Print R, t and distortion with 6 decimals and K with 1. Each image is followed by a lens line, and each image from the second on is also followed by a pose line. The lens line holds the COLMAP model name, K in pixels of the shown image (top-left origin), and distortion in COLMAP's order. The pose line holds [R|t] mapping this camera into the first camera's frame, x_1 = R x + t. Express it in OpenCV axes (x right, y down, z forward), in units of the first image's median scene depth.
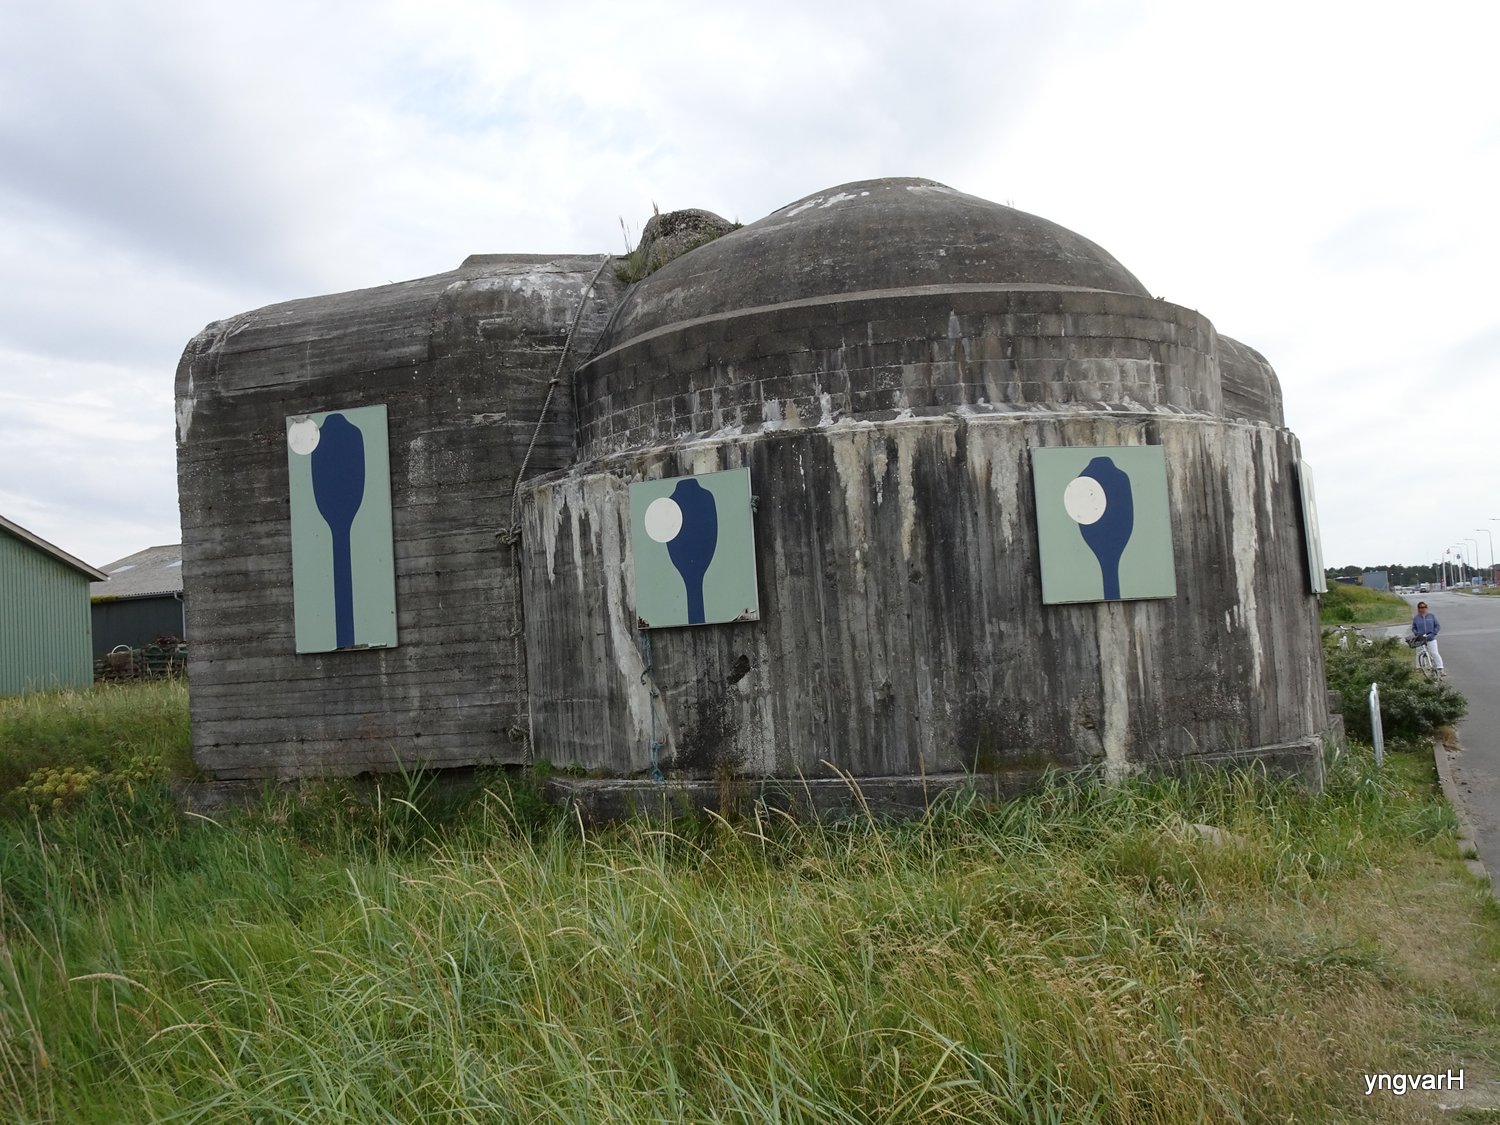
lens RADIAL K [[1338.5, 0, 751.3], [0, 1338.5, 566.4], [0, 0, 1]] dist [0.019004, 0.002877]
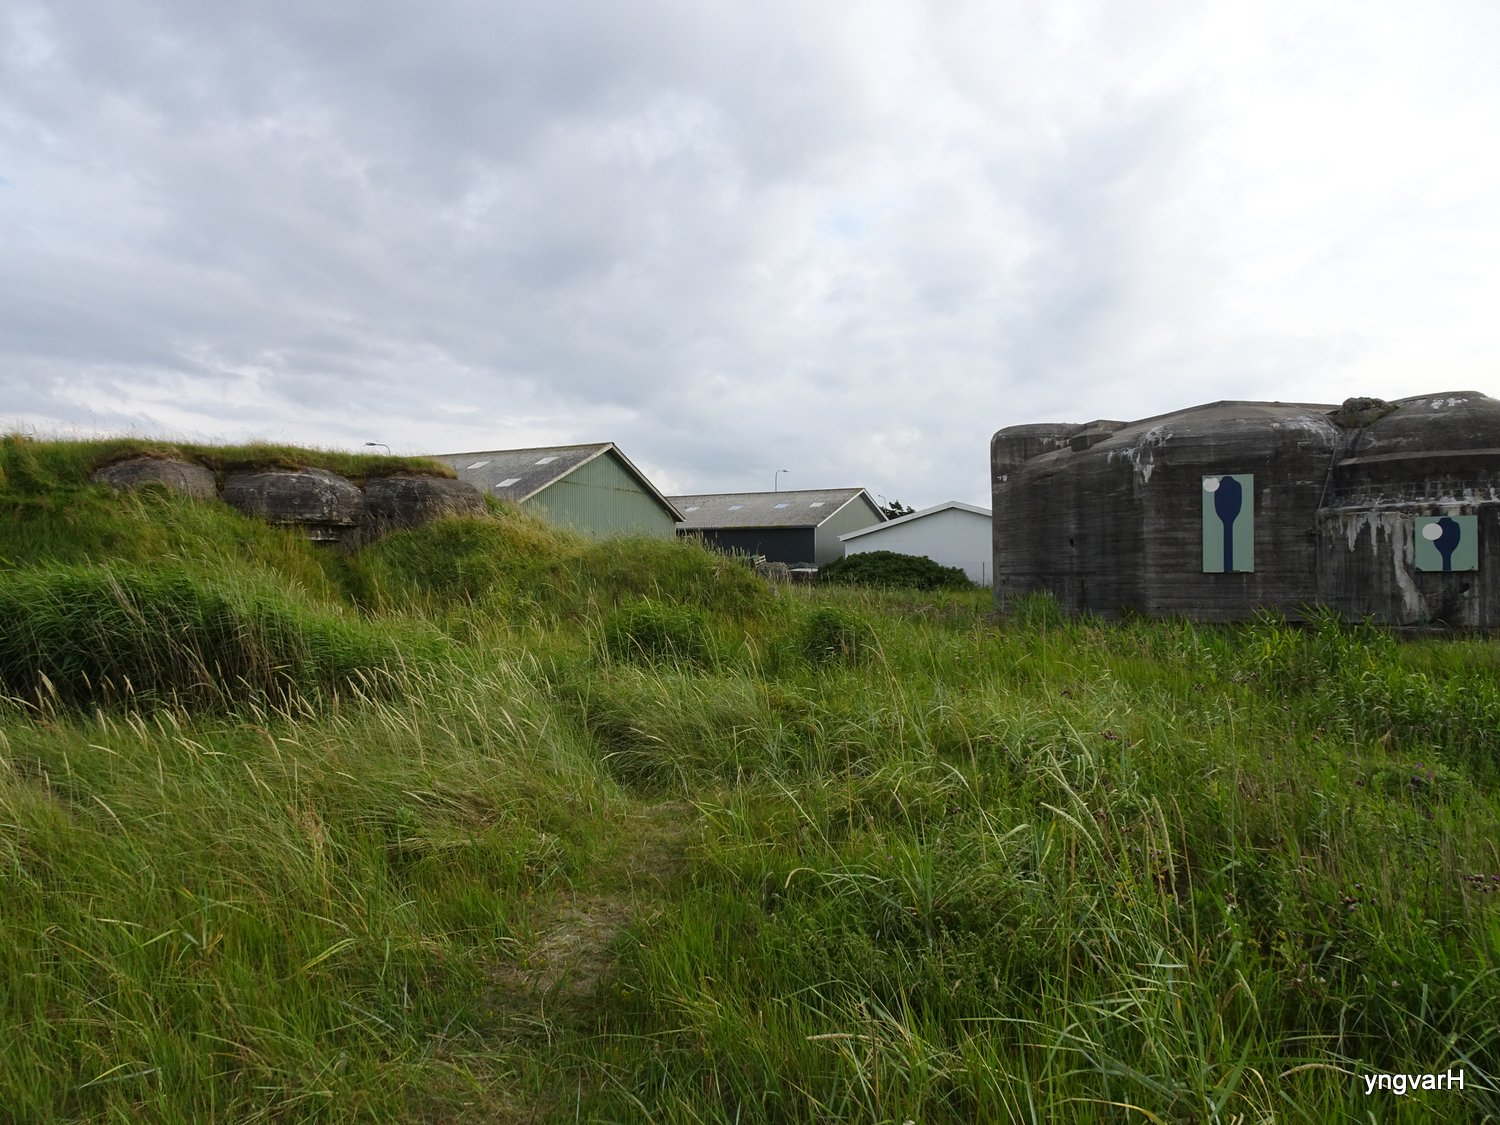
lens RADIAL K [[1035.1, 0, 749.0], [0, 1035.1, 559.2], [0, 0, 1]] dist [0.005218, 0.001456]
pose [[0.997898, 0.058032, -0.028850, -1.165728], [-0.056933, 0.997671, 0.037564, 0.017443], [0.030963, -0.035843, 0.998878, -0.965588]]
